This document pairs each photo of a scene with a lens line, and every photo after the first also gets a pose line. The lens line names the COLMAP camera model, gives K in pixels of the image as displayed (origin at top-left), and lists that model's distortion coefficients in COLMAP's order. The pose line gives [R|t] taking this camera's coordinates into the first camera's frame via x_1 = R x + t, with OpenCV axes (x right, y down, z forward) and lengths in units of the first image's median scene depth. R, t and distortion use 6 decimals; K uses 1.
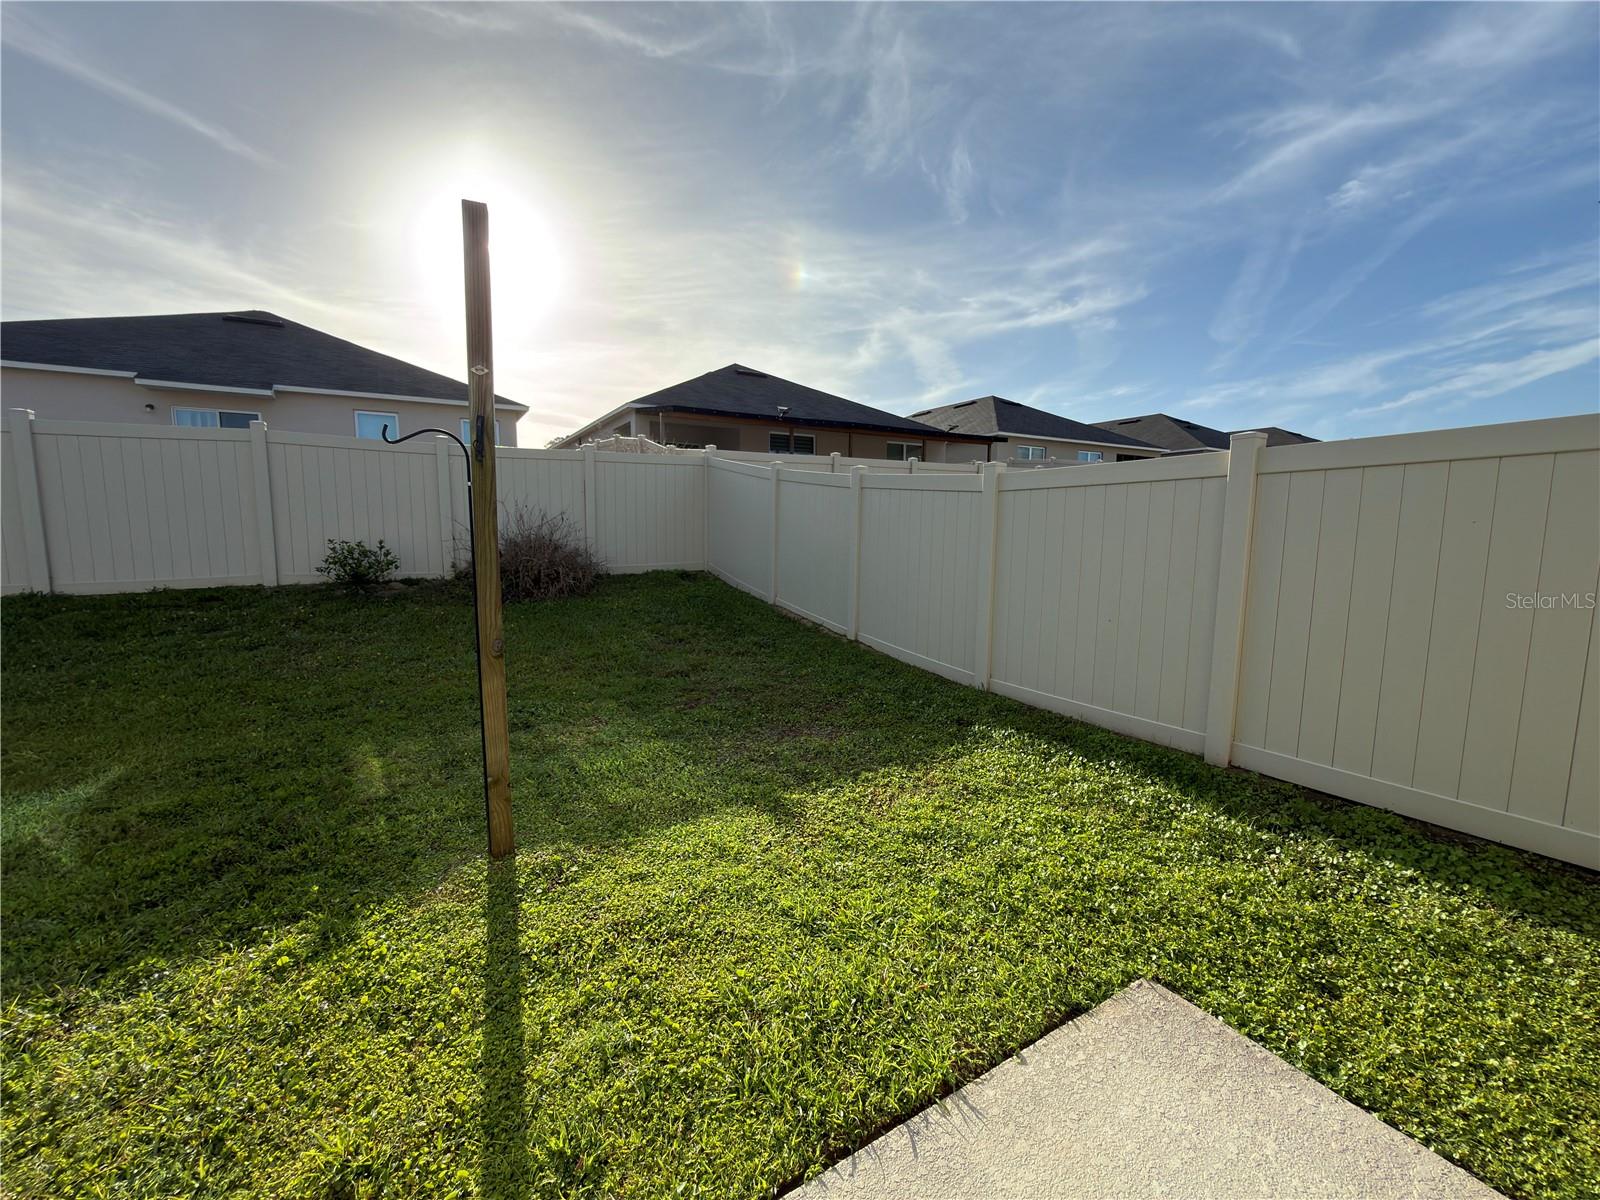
lens RADIAL K [[635.5, 0, 801.7], [0, 635.5, 598.3], [0, 0, 1]] dist [-0.000701, -0.000176]
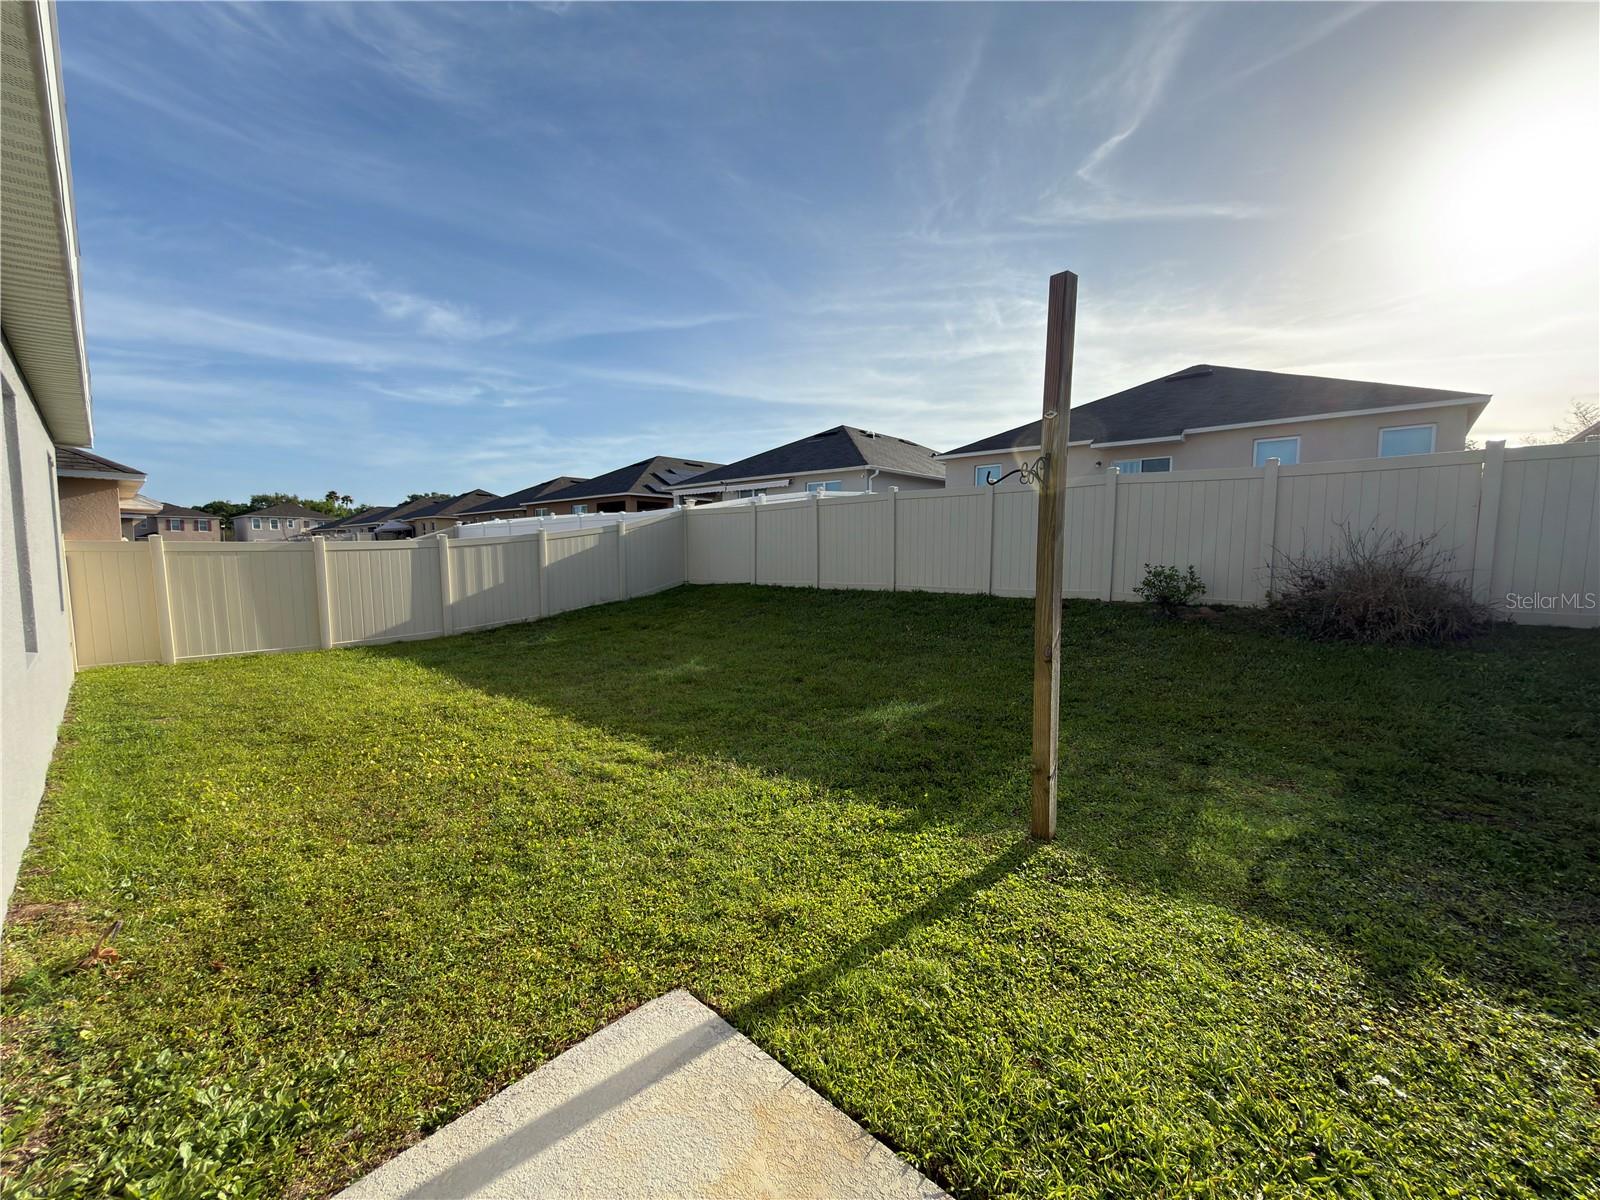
lens RADIAL K [[634.8, 0, 802.7], [0, 634.8, 607.7], [0, 0, 1]] dist [0.000108, -0.000033]
pose [[0.290932, 0.083740, -0.953072, 0.402491], [-0.112397, 0.992256, 0.052872, -0.014220], [0.950119, 0.091740, 0.298091, 0.198922]]
